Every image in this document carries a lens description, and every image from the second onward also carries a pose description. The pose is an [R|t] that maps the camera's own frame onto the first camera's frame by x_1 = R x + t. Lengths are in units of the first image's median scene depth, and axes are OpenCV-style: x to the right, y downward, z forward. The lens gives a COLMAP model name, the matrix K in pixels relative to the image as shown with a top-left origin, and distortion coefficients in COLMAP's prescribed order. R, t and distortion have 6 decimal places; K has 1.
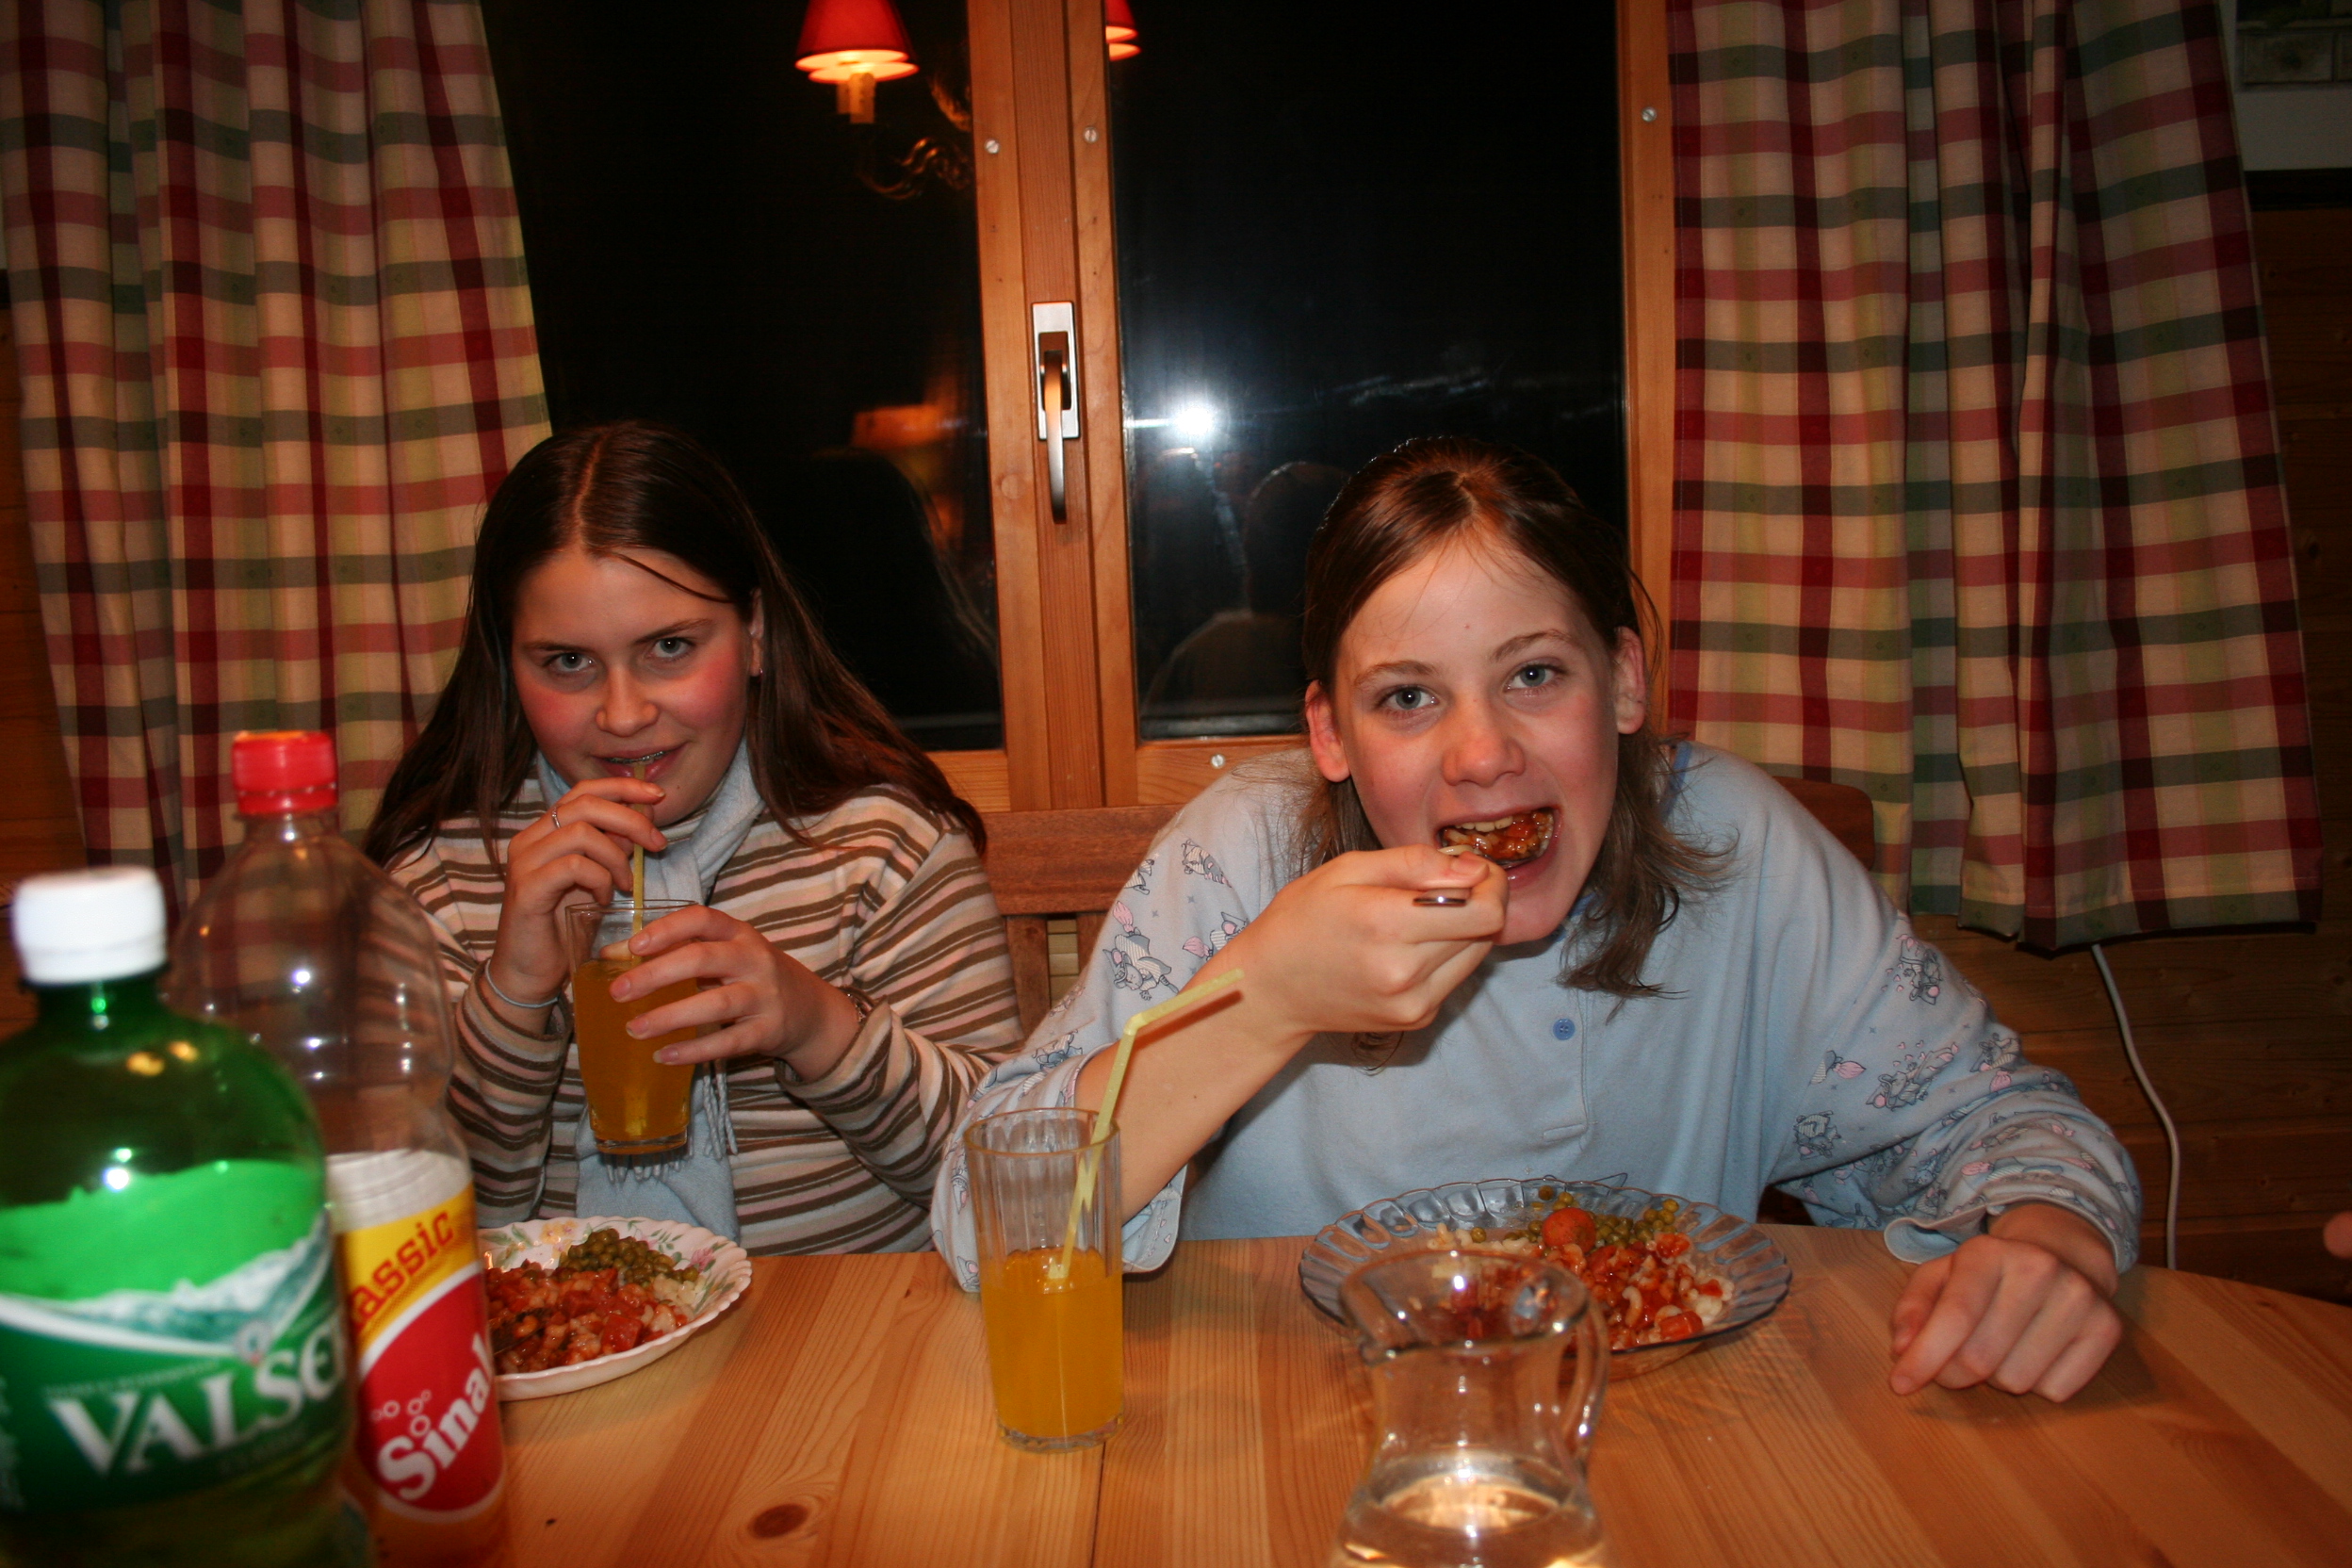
lens RADIAL K [[2096.2, 0, 1173.7], [0, 2096.2, 801.2], [0, 0, 1]] dist [-0.156591, 0.158470]
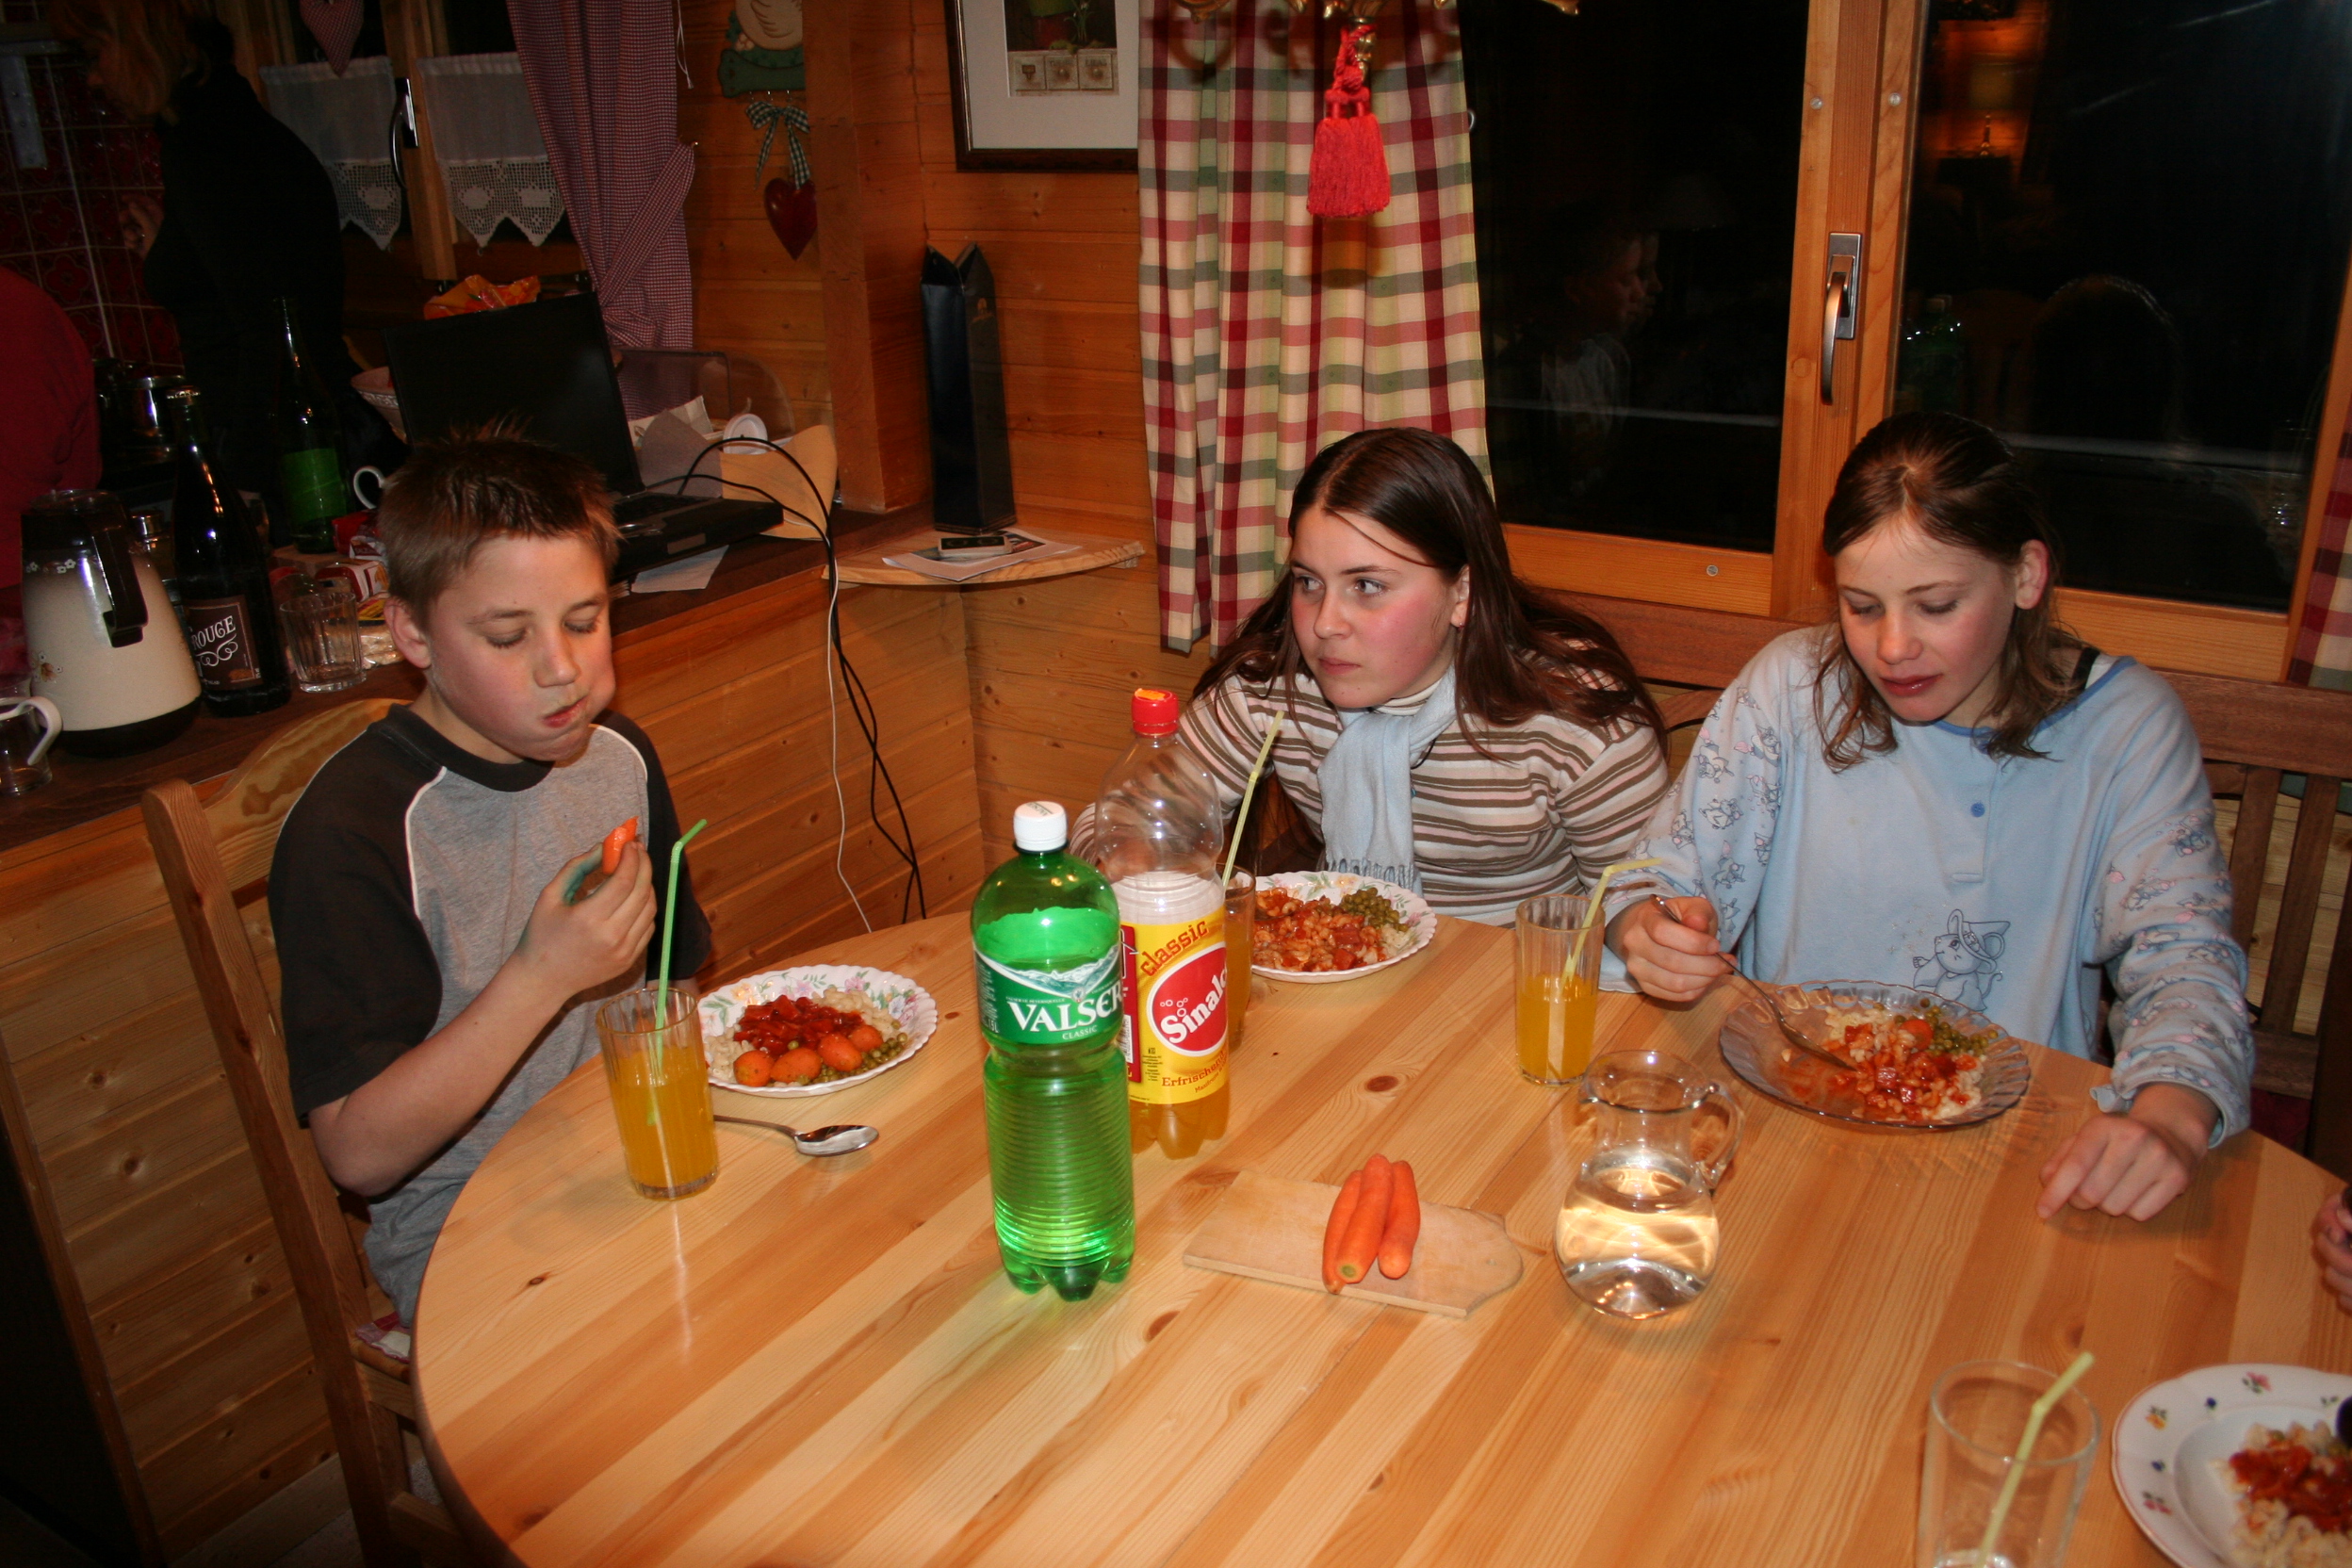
lens RADIAL K [[1952.0, 0, 1177.7], [0, 1952.0, 800.0], [0, 0, 1]] dist [-0.159383, 0.136950]
pose [[0.857032, 0.204802, -0.472814, 0.230120], [-0.084064, 0.960896, 0.263842, -0.187873], [0.508360, -0.186374, 0.840735, -0.291779]]
